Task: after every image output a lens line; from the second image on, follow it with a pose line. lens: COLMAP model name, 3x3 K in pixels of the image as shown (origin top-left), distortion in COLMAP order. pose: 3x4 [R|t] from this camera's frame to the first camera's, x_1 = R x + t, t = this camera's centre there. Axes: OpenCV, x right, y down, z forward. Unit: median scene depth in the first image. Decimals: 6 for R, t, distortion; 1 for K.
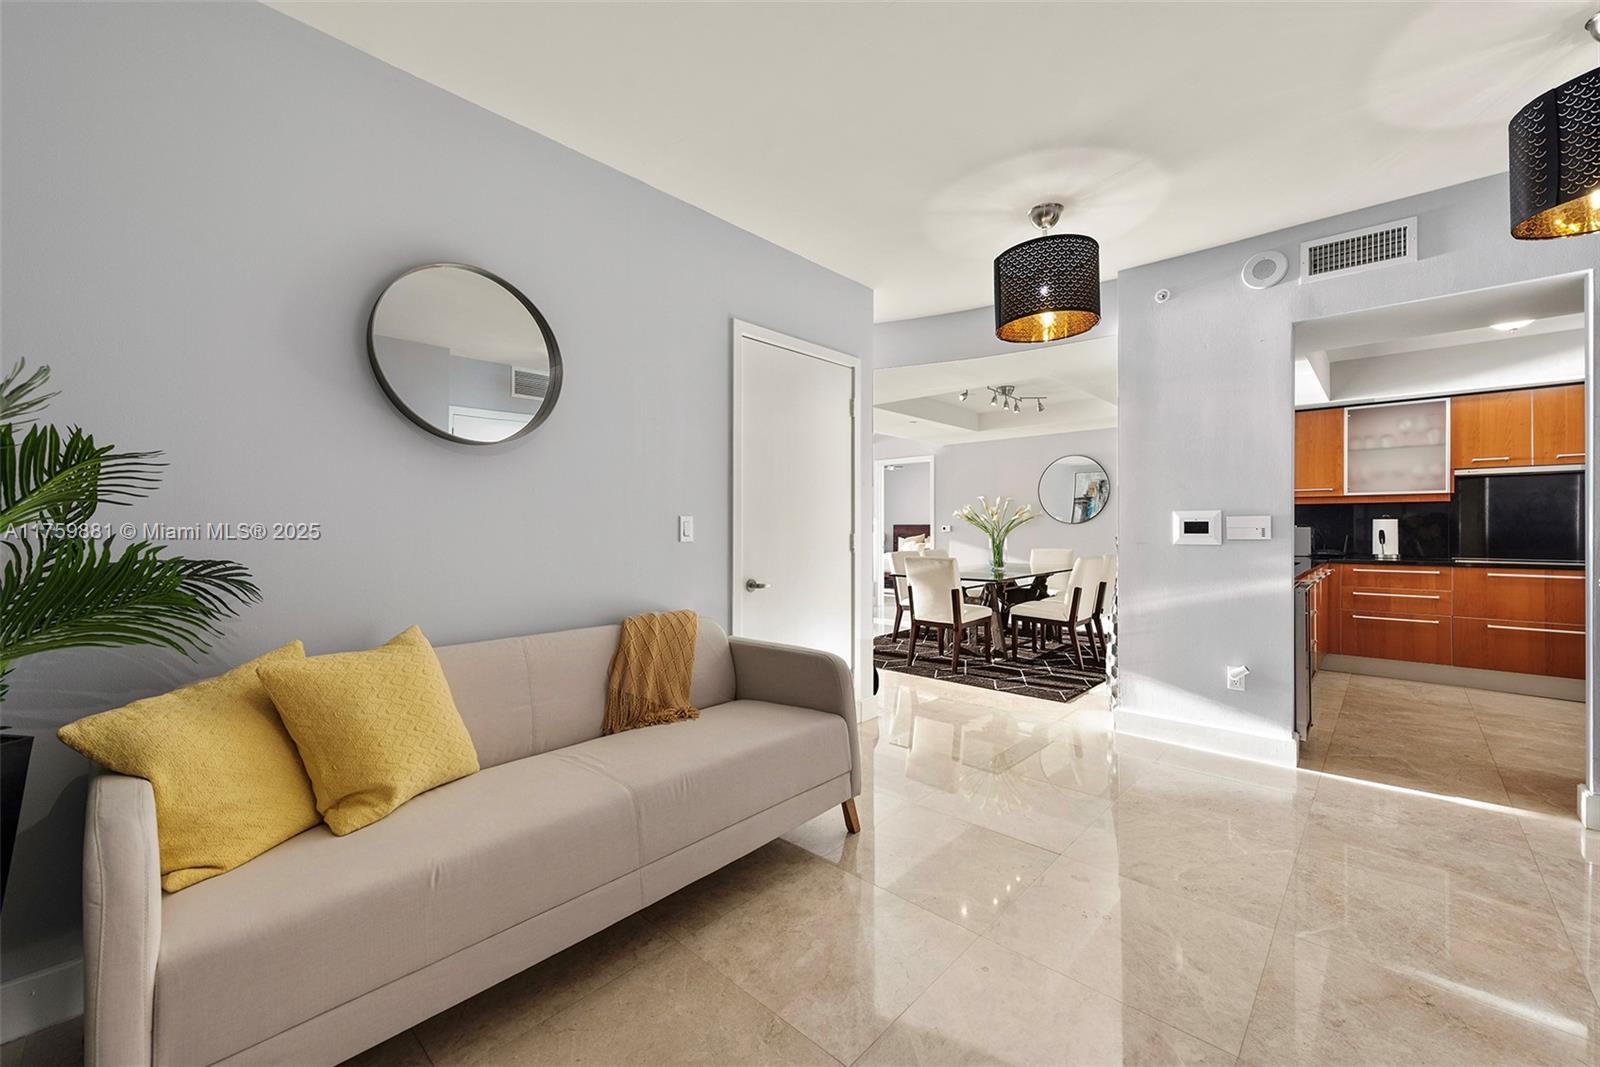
lens RADIAL K [[626.0, 0, 798.9], [0, 626.0, 528.9], [0, 0, 1]] dist [0.010525, -0.000050]
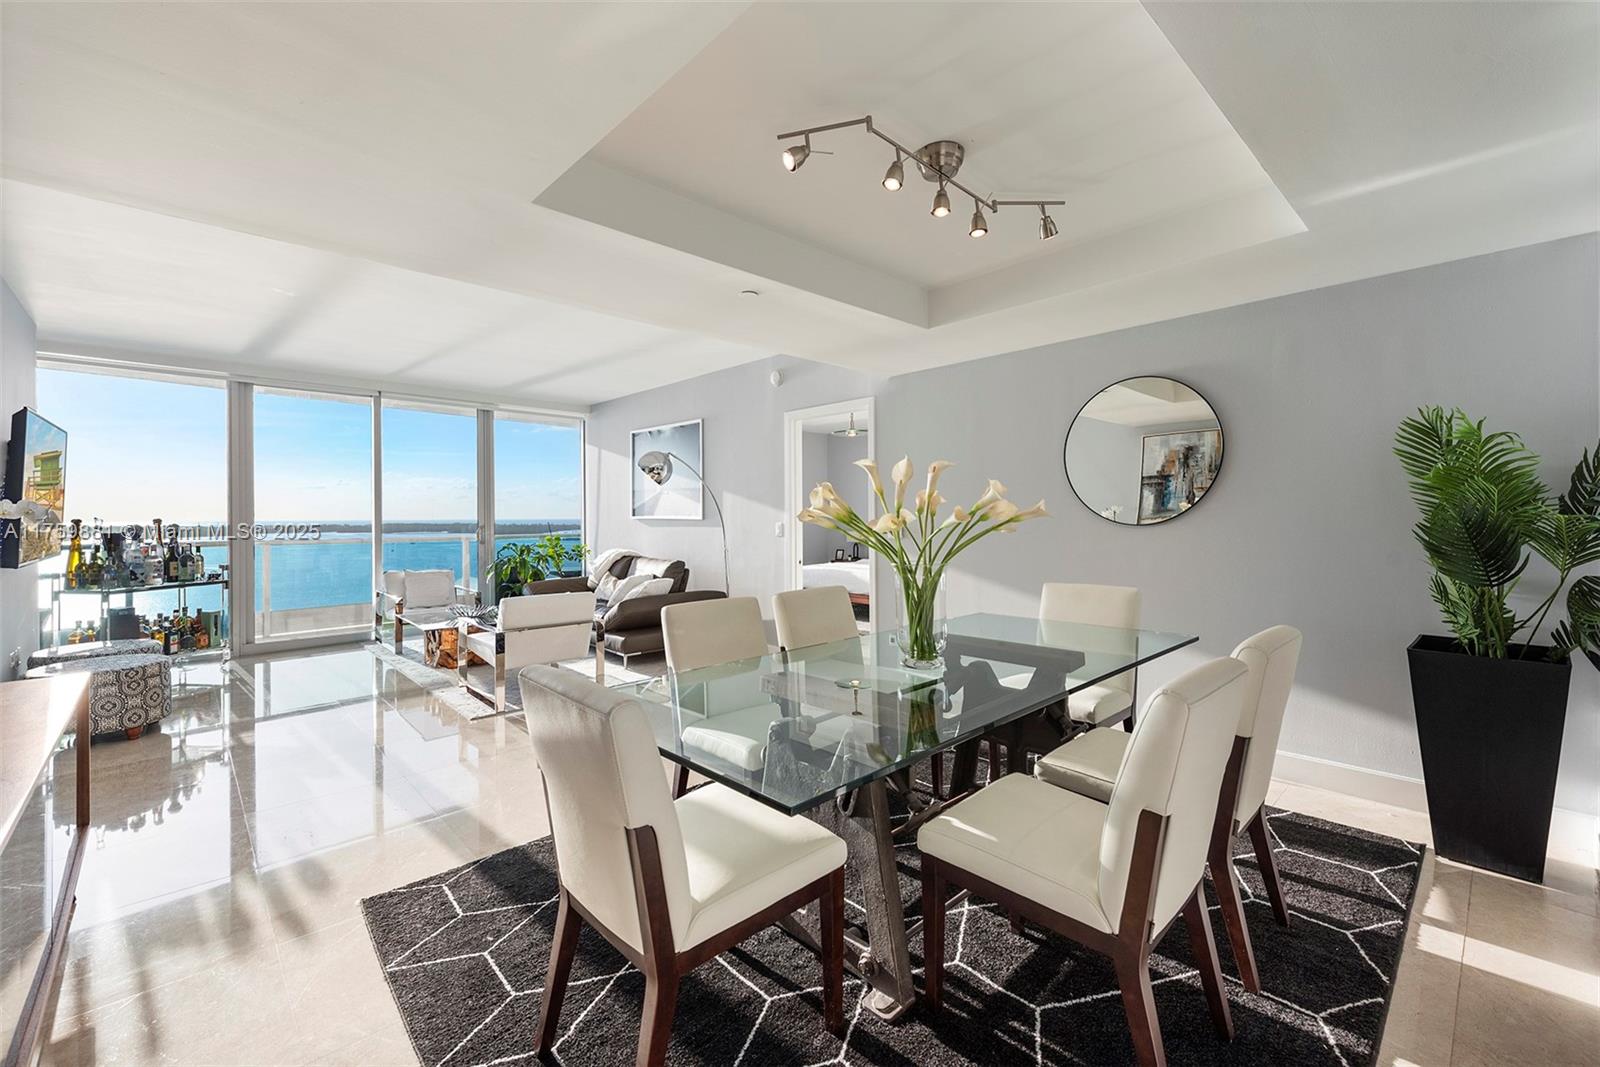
lens RADIAL K [[659.1, 0, 796.0], [0, 659.1, 519.0], [0, 0, 1]] dist [0.000096, -0.000337]
pose [[0.997456, -0.006002, -0.071031, 0.342924], [0.006037, 0.999982, 0.000283, -0.021206], [0.071028, -0.000711, 0.997474, 0.775010]]
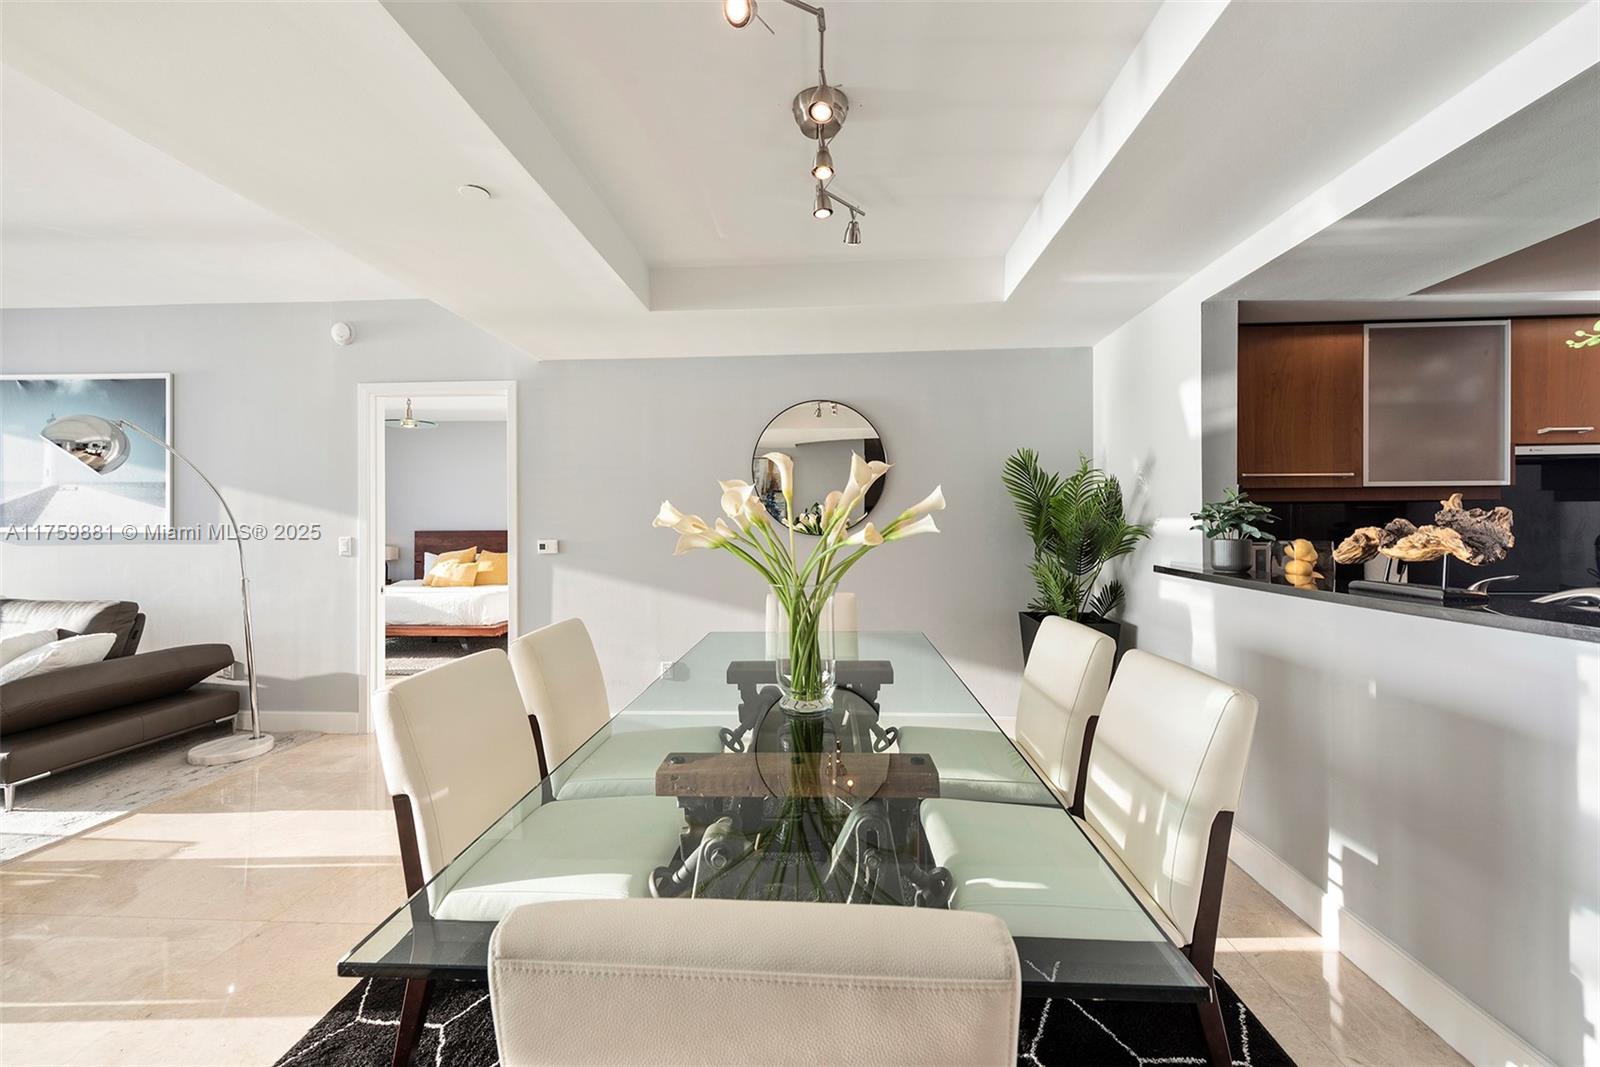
lens RADIAL K [[635.4, 0, 801.2], [0, 635.4, 523.6], [0, 0, 1]] dist [0.001432, -0.000193]
pose [[0.771222, -0.001094, 0.636565, 0.157022], [0.006723, 0.999957, -0.006427, -0.022399], [-0.636531, 0.009237, 0.771196, 0.959926]]
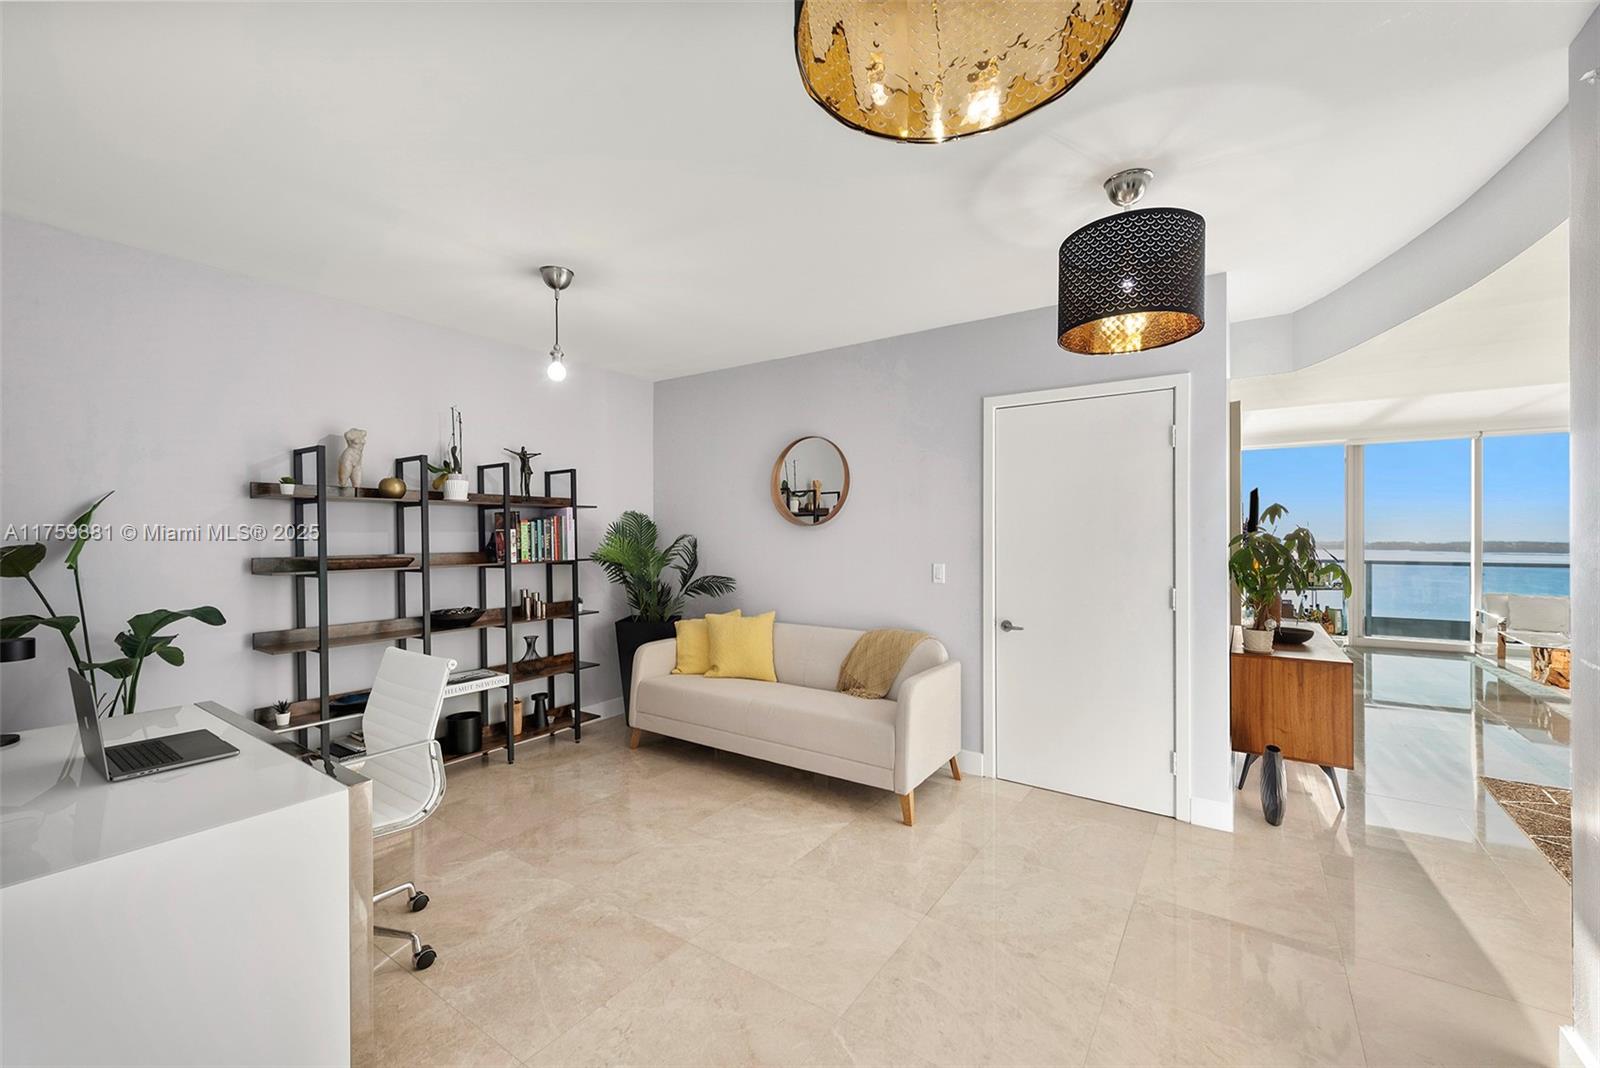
lens RADIAL K [[646.4, 0, 800.0], [0, 646.4, 534.0], [0, 0, 1]] dist [0.001650, 0.000128]
pose [[0.135850, -0.001070, -0.990729, 0.662190], [-0.002810, 0.999995, -0.001465, -0.047129], [0.990725, 0.002983, 0.135846, 0.304427]]
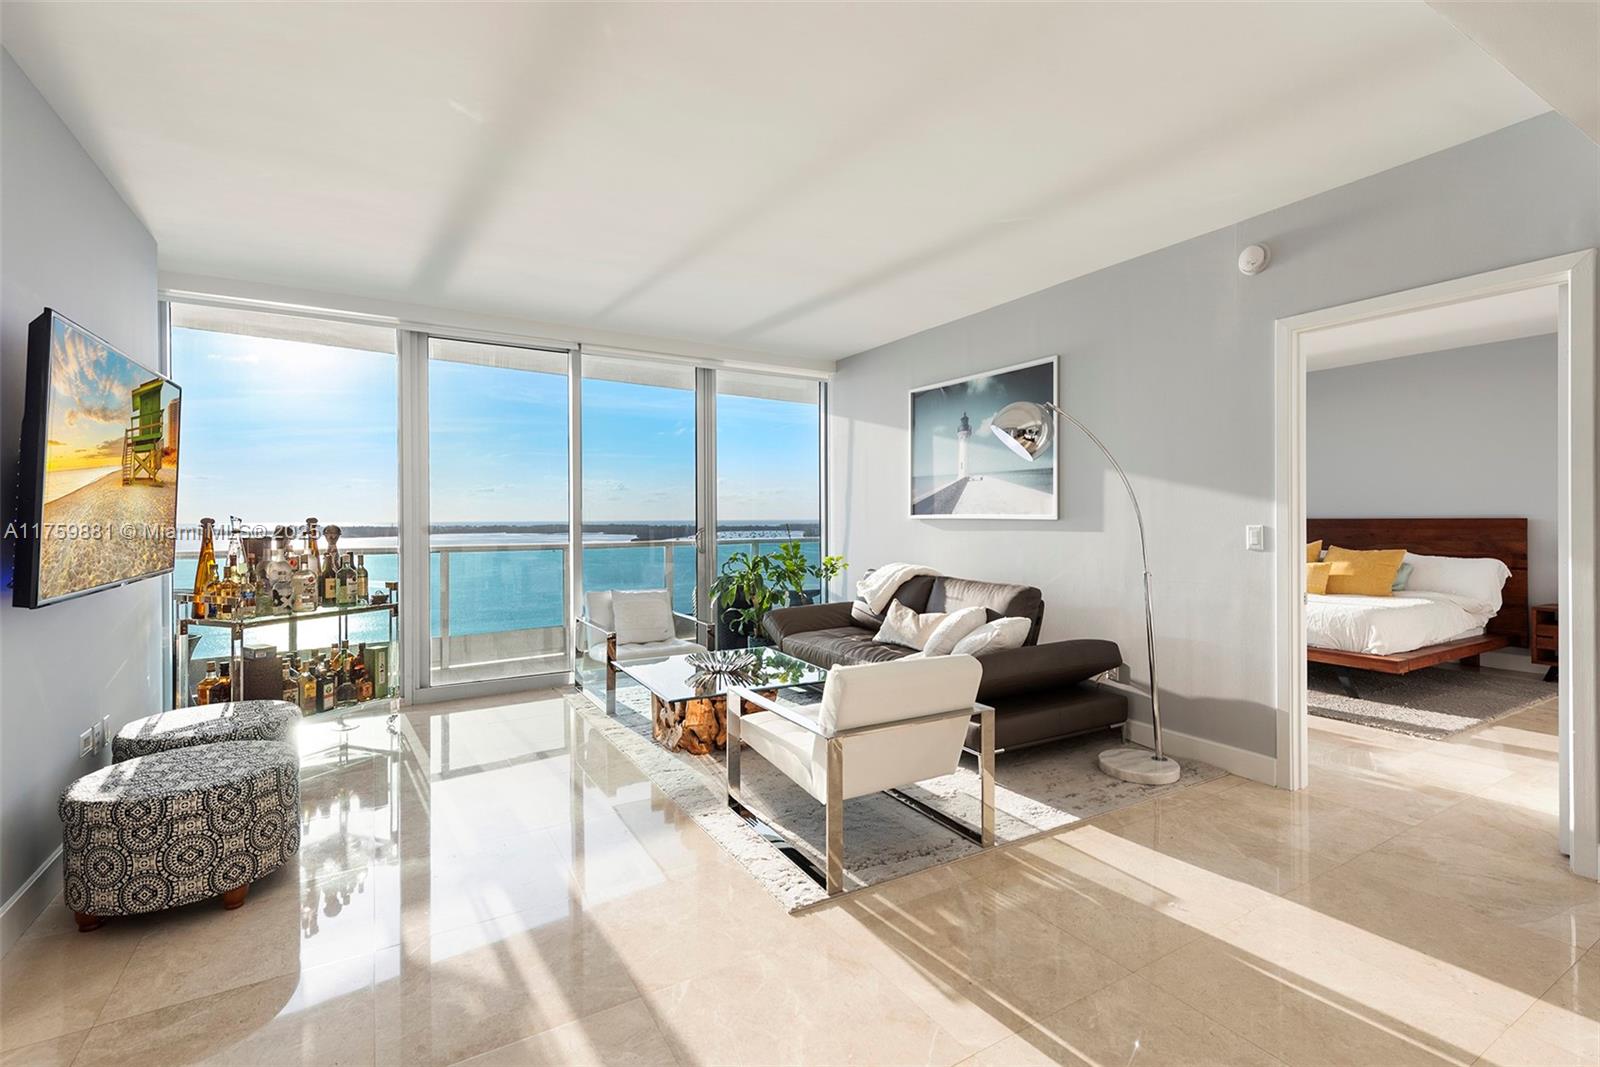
lens RADIAL K [[716.9, 0, 795.7], [0, 716.9, 523.7], [0, 0, 1]] dist [0.003103, -0.000038]
pose [[0.956263, -0.003808, -0.292484, -0.003046], [0.004927, 0.999983, 0.003088, -0.020393], [0.292468, -0.004394, 0.956265, 1.155506]]
